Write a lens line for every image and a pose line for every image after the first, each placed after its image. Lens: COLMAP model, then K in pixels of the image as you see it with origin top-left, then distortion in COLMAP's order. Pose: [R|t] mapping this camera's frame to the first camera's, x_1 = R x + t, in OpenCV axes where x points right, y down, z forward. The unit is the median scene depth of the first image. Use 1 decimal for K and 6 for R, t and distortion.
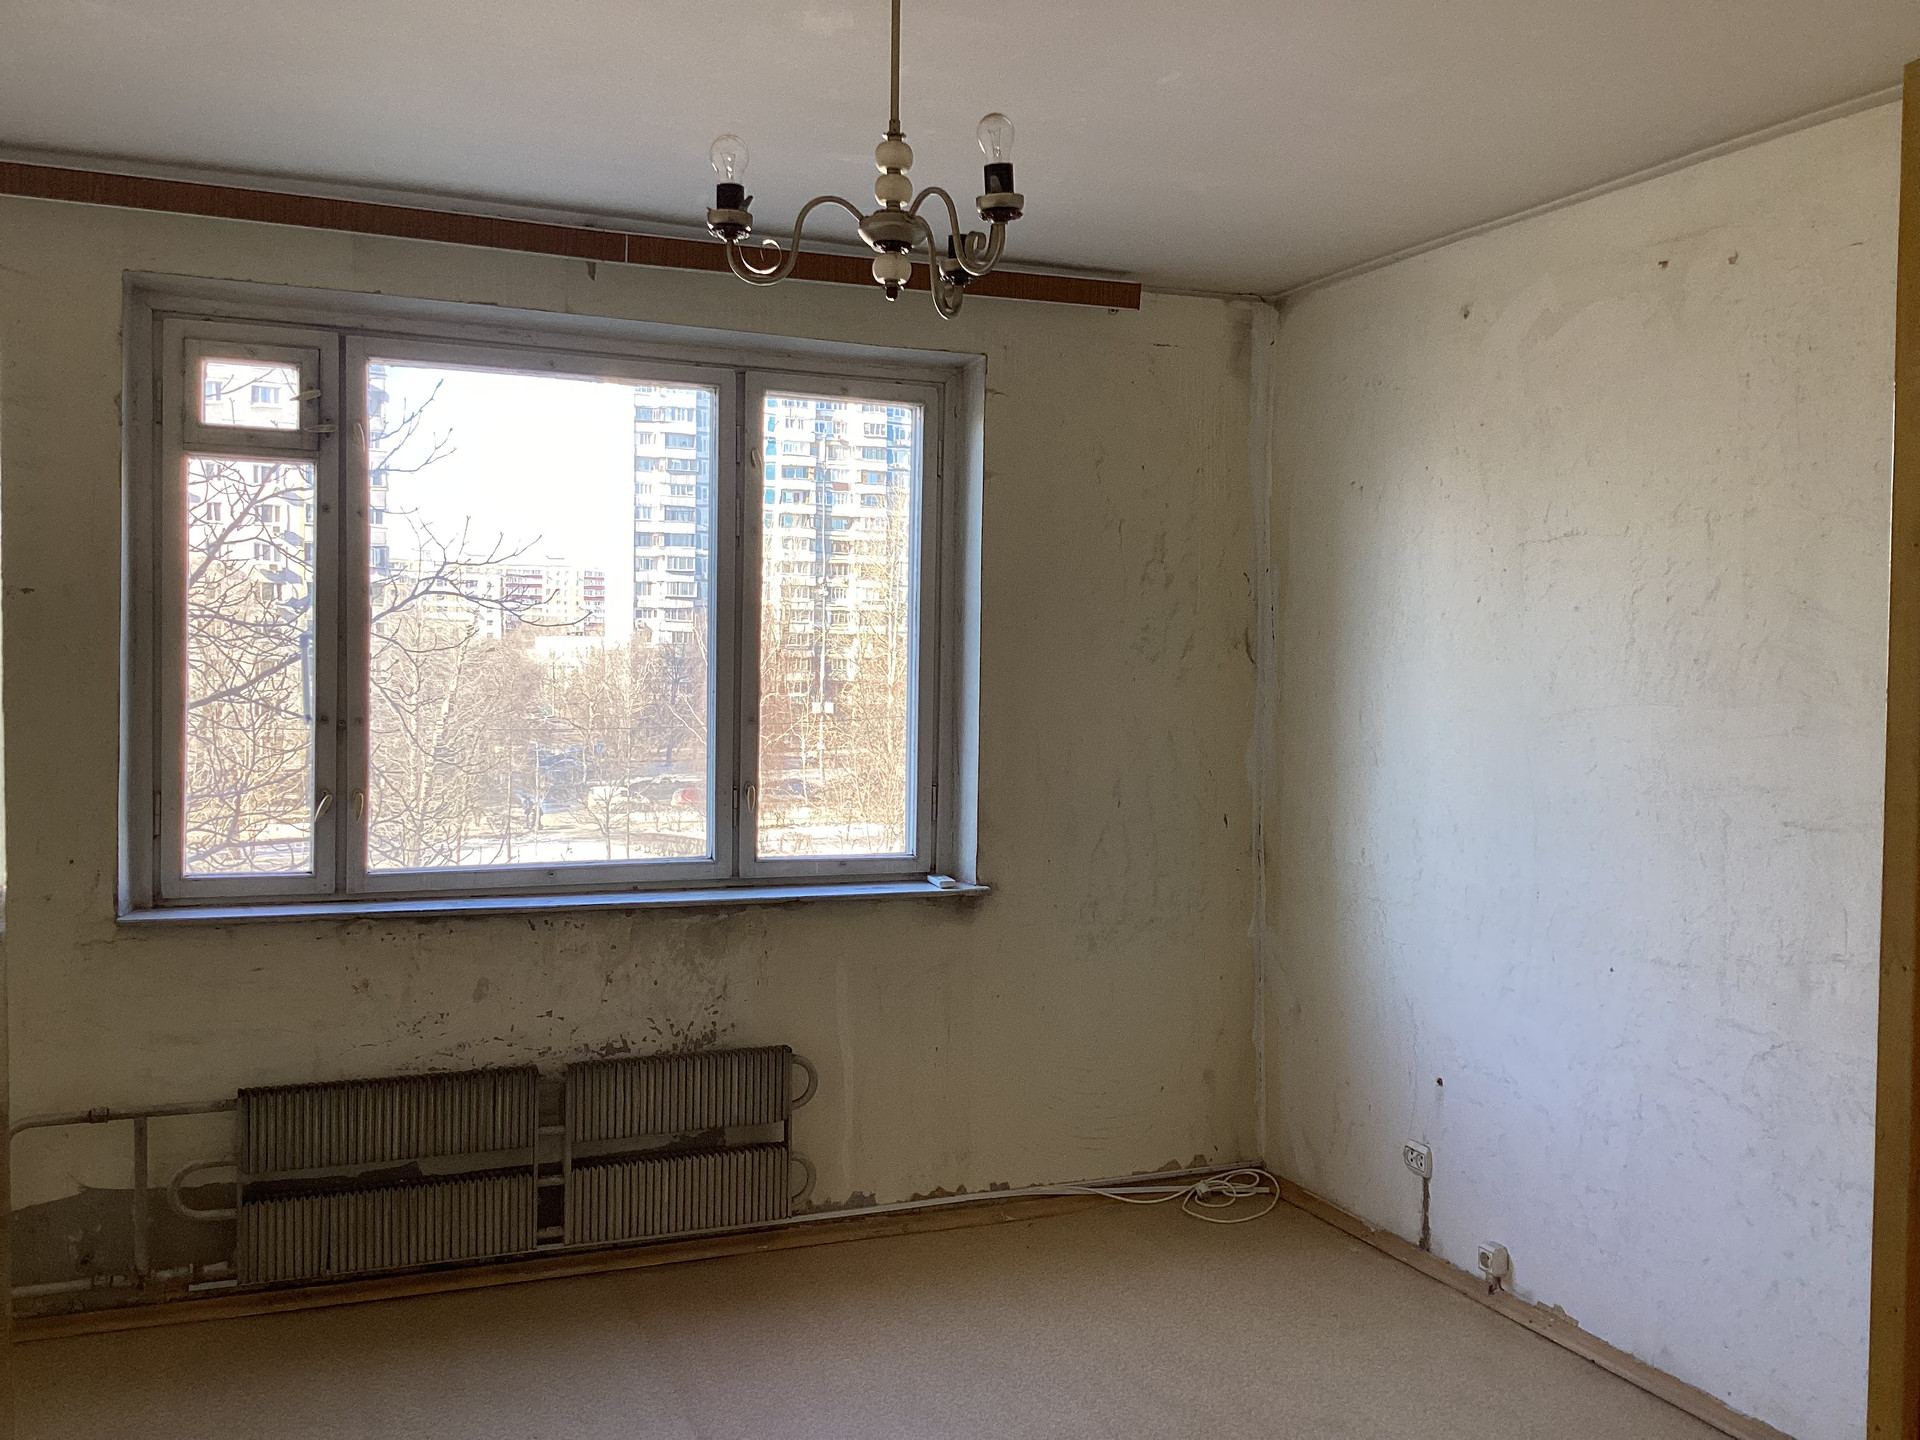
lens RADIAL K [[1744.0, 0, 960.0], [0, 1744.0, 720.0], [0, 0, 1]] dist [0.107043, -0.192939]
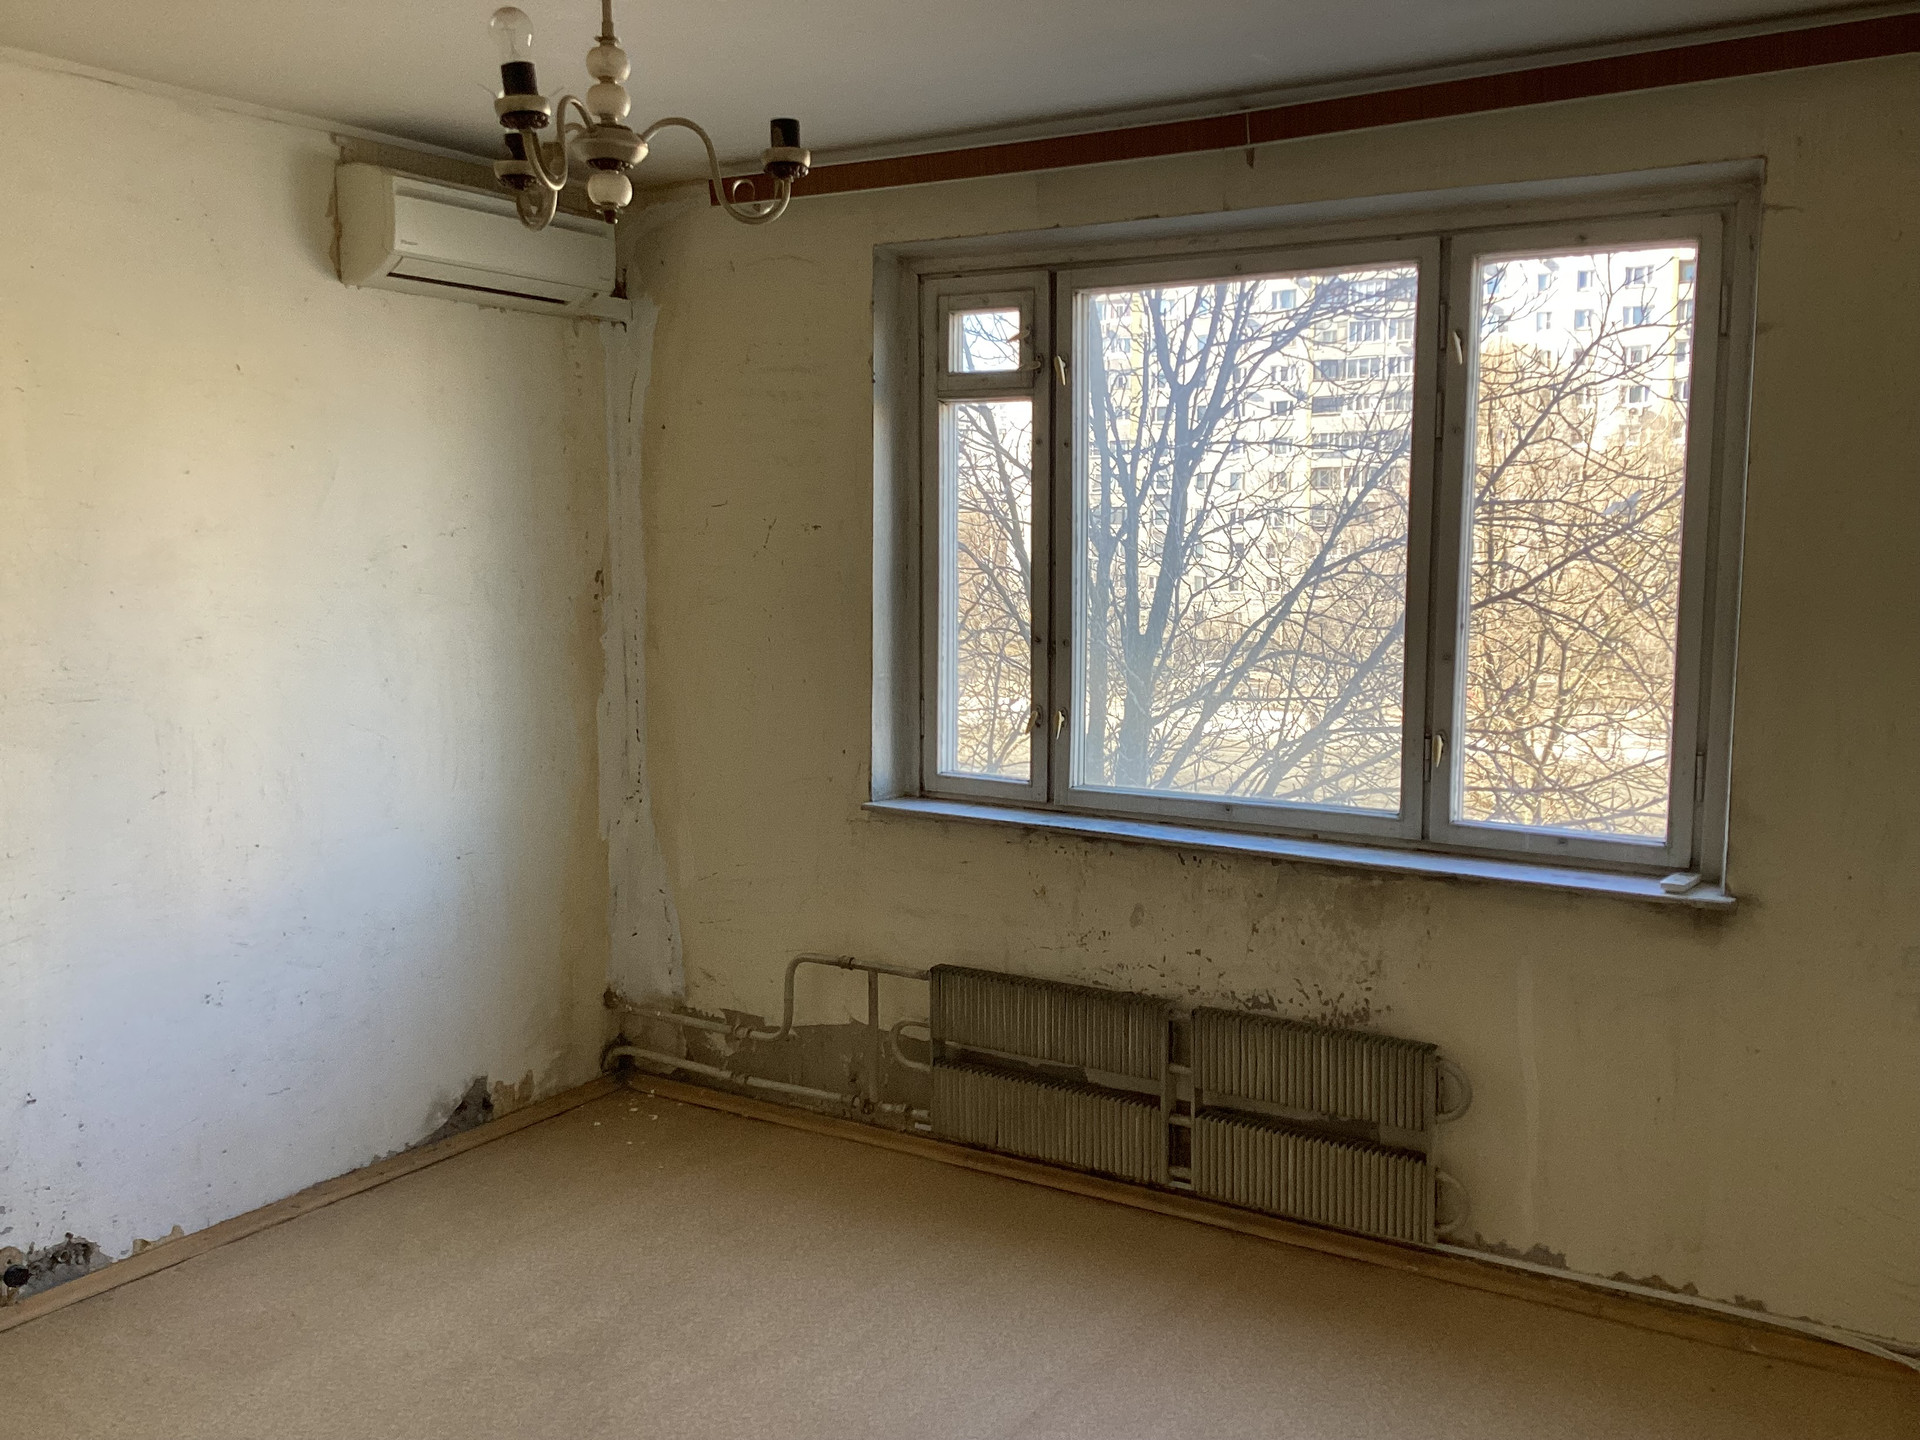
lens RADIAL K [[1744.0, 0, 960.0], [0, 1744.0, 720.0], [0, 0, 1]] dist [0.107043, -0.192939]
pose [[0.573796, 0.075035, -0.815553, 0.467076], [-0.022693, 0.996869, 0.075751, -0.030463], [0.818684, -0.024958, 0.573702, 0.342718]]
